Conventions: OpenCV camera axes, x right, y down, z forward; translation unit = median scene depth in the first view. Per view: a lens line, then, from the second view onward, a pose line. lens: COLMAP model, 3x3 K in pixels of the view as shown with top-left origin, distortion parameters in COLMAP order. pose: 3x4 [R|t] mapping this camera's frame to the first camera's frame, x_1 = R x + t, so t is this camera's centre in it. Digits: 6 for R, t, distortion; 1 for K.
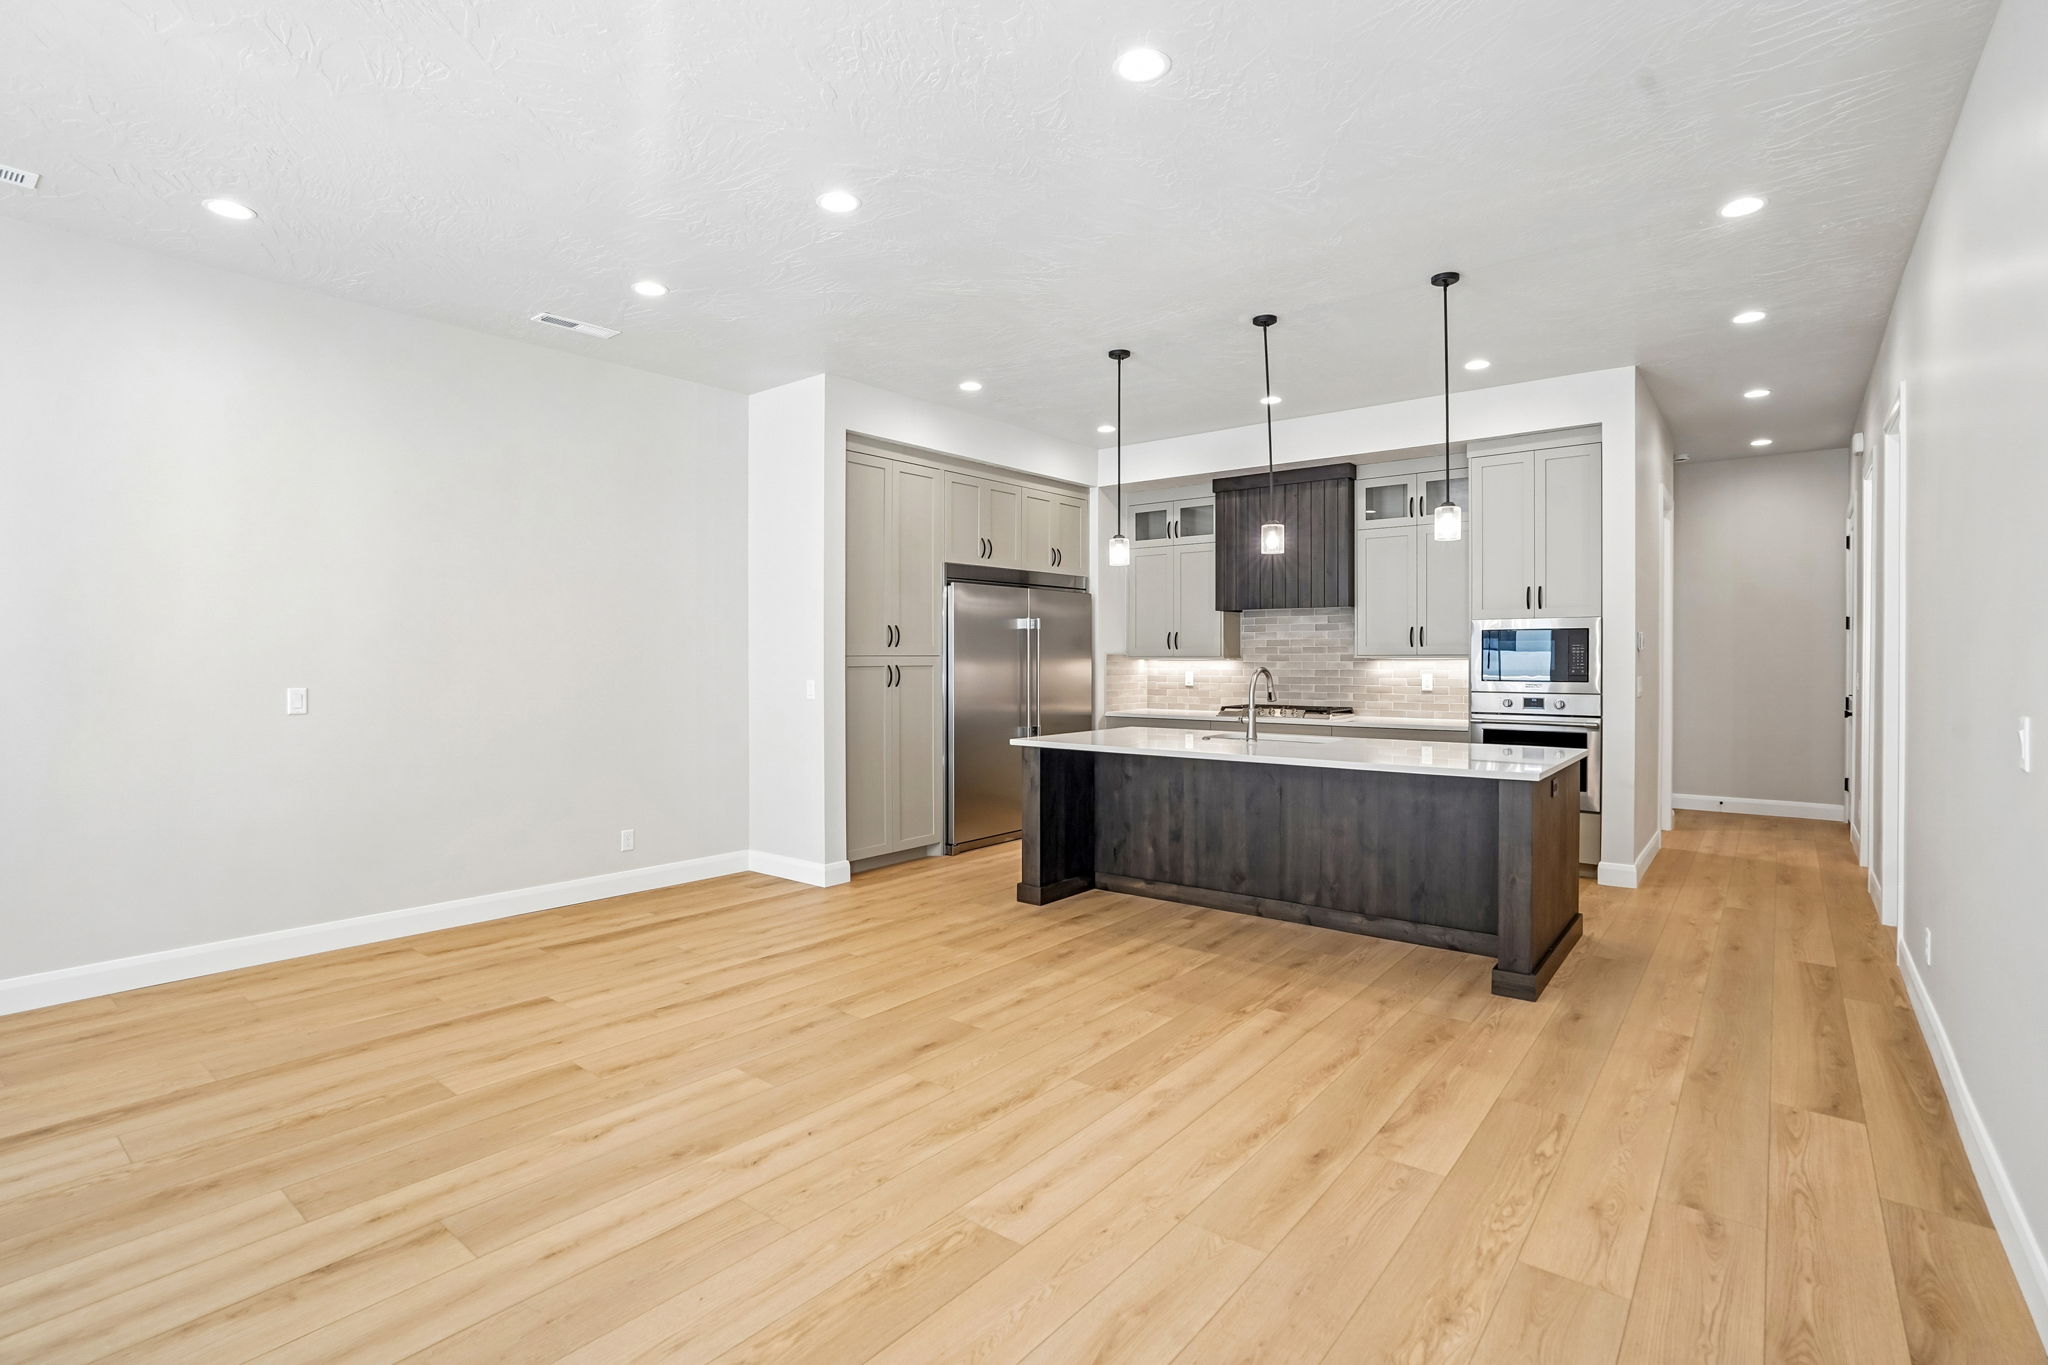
lens RADIAL K [[961.8, 0, 1050.2], [0, 961.8, 652.9], [0, 0, 1]] dist [-0.035334, 0.015086]
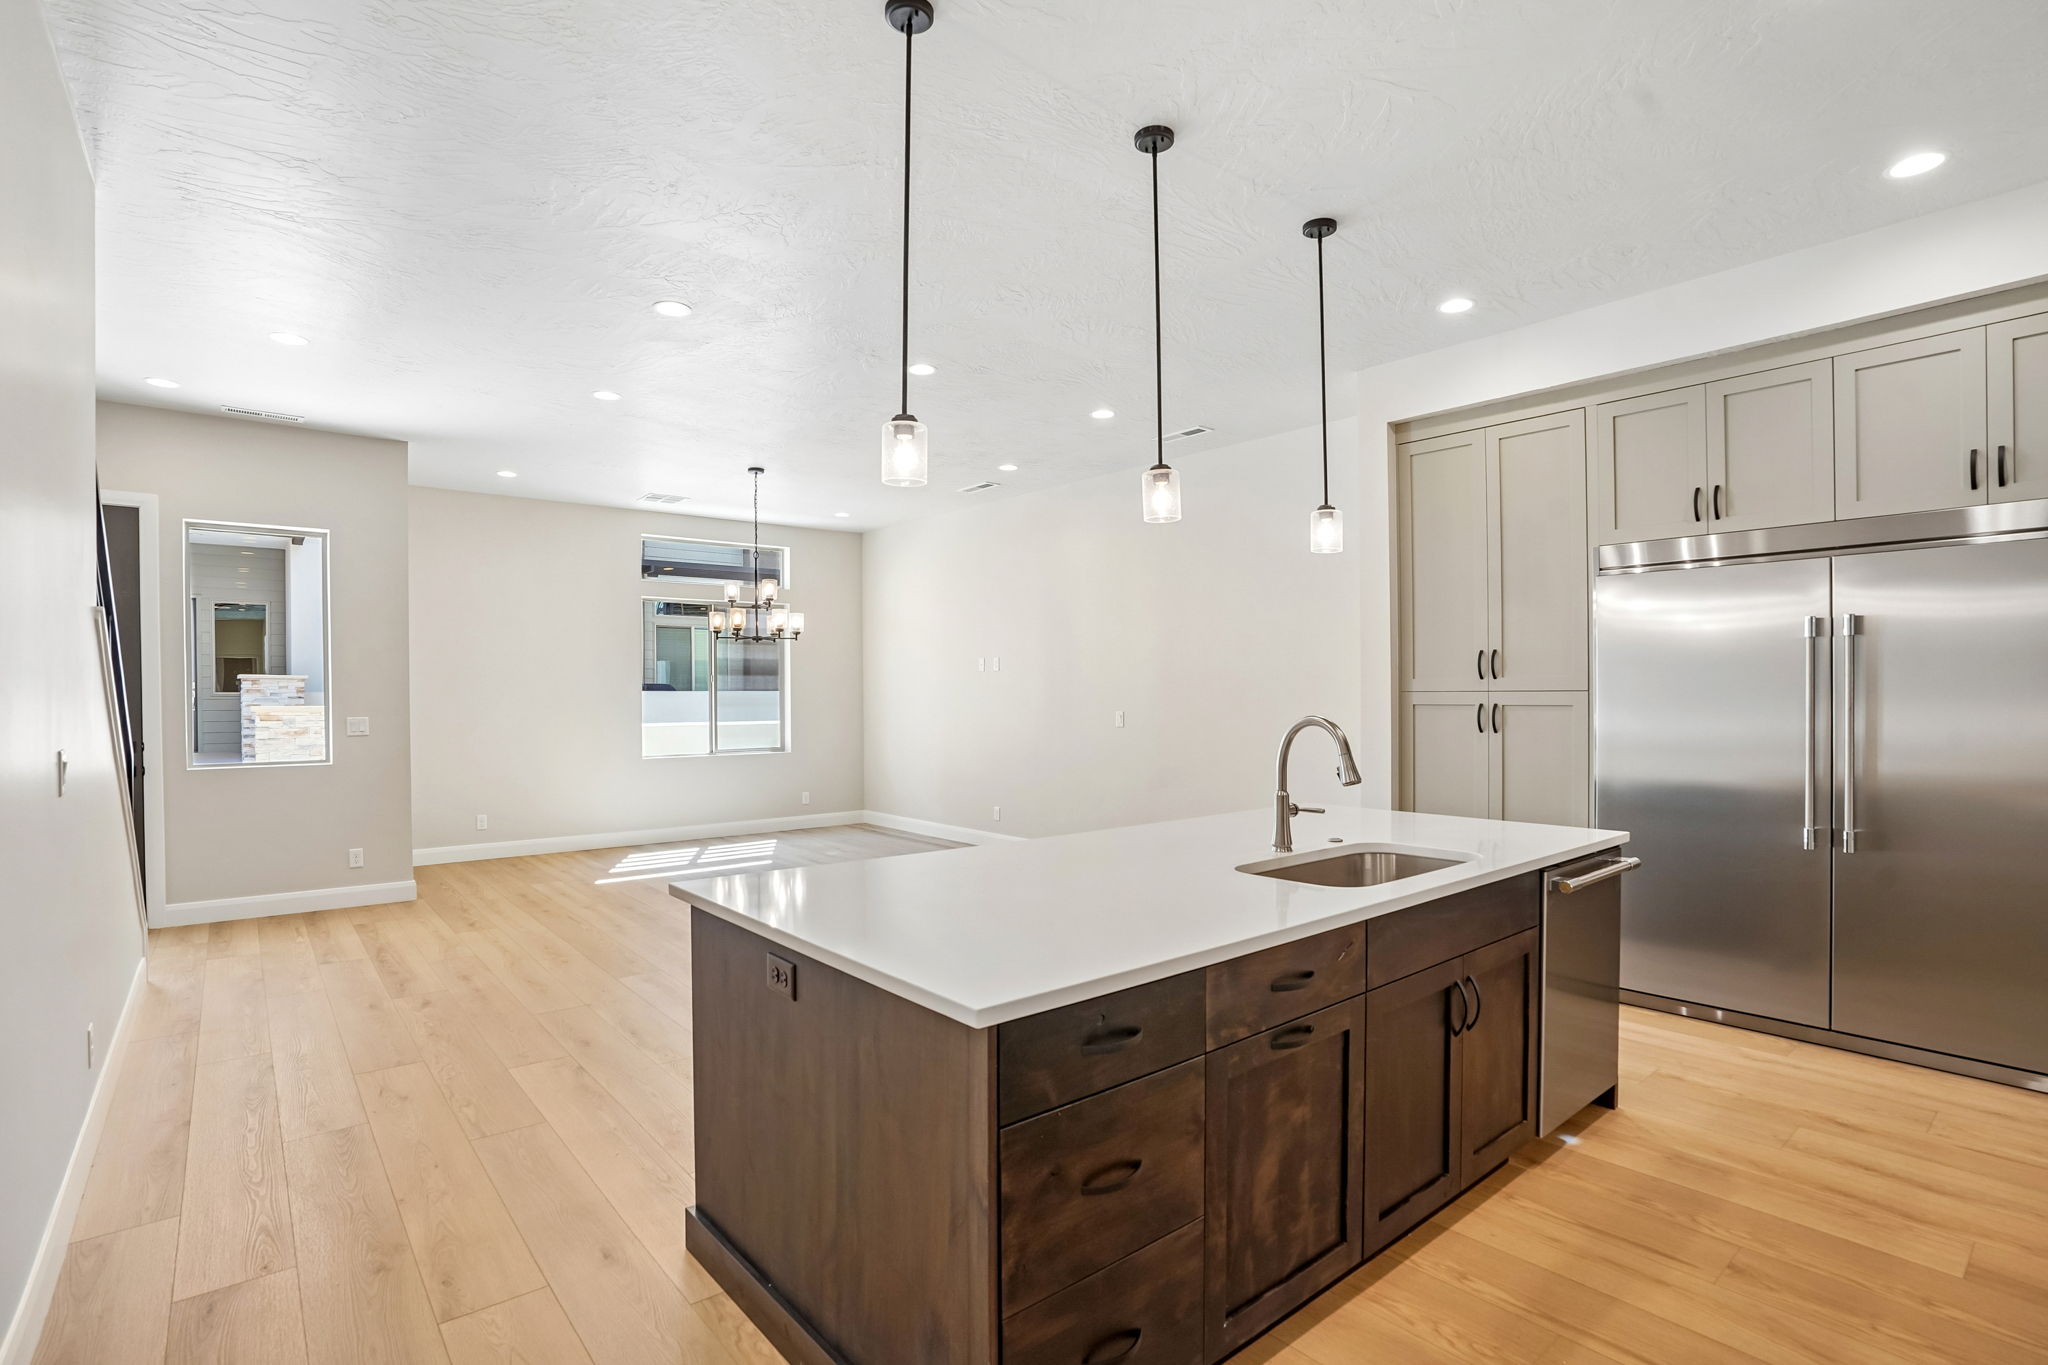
lens RADIAL K [[961.8, 0, 1013.8], [0, 961.8, 699.3], [0, 0, 1]] dist [-0.035334, 0.015086]
pose [[-0.217590, 0.012821, -0.975956, 0.774786], [0.010062, 0.999890, 0.010892, -0.002993], [0.975988, -0.007450, -0.217695, 0.975643]]
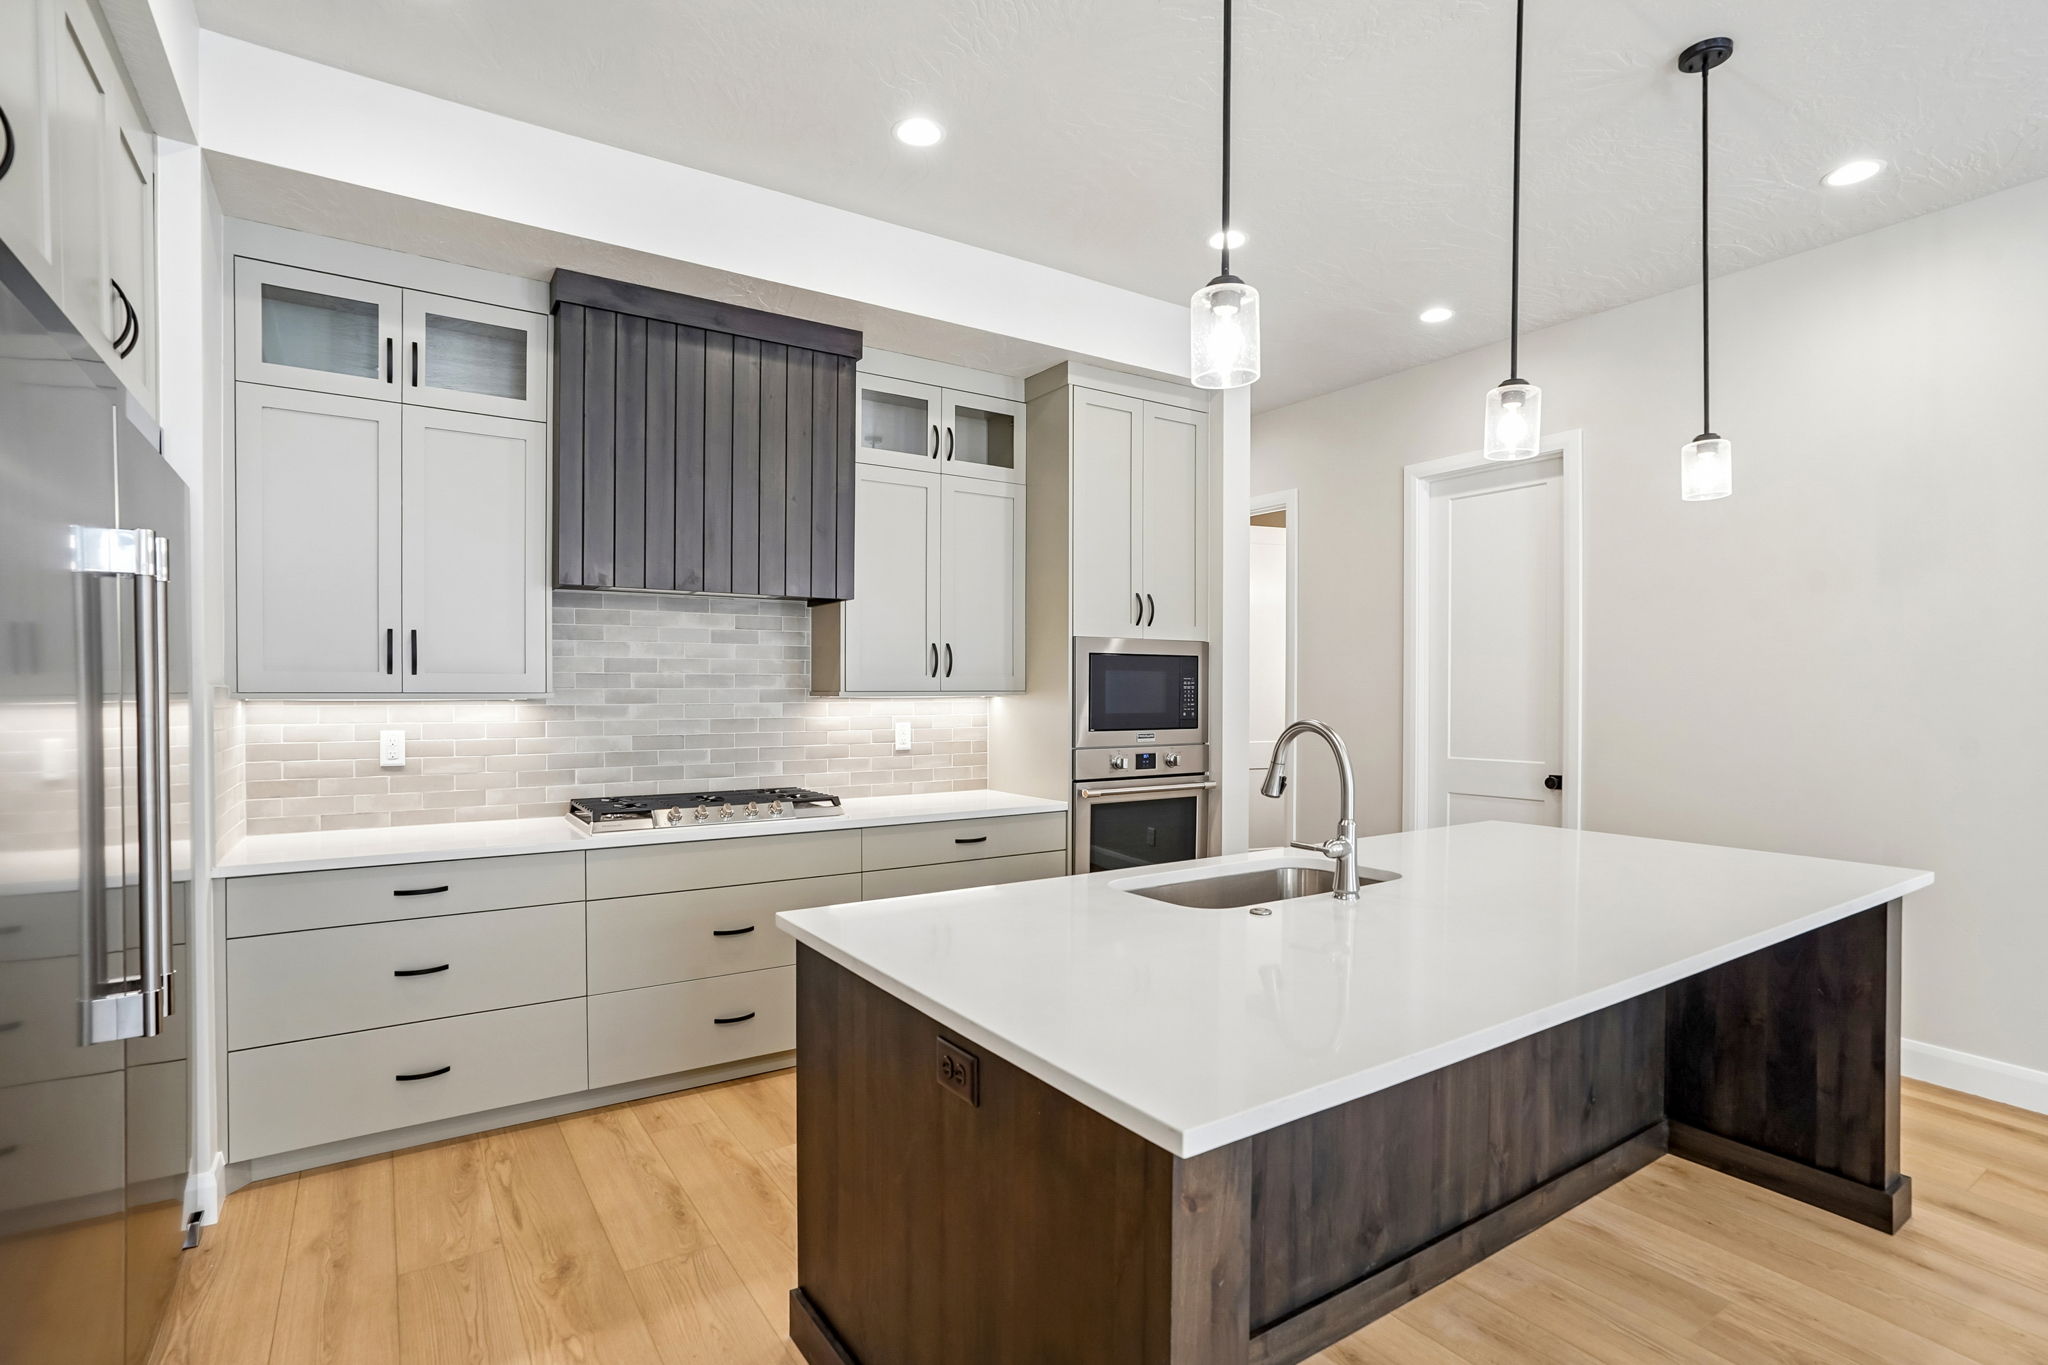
lens RADIAL K [[983.6, 0, 994.2], [0, 983.6, 697.0], [0, 0, 1]] dist [-0.042449, 0.001727]
pose [[0.323766, -0.008074, 0.946103, -0.245402], [-0.009805, 0.999881, 0.011888, -0.002922], [-0.946086, -0.013125, 0.323649, 1.000636]]
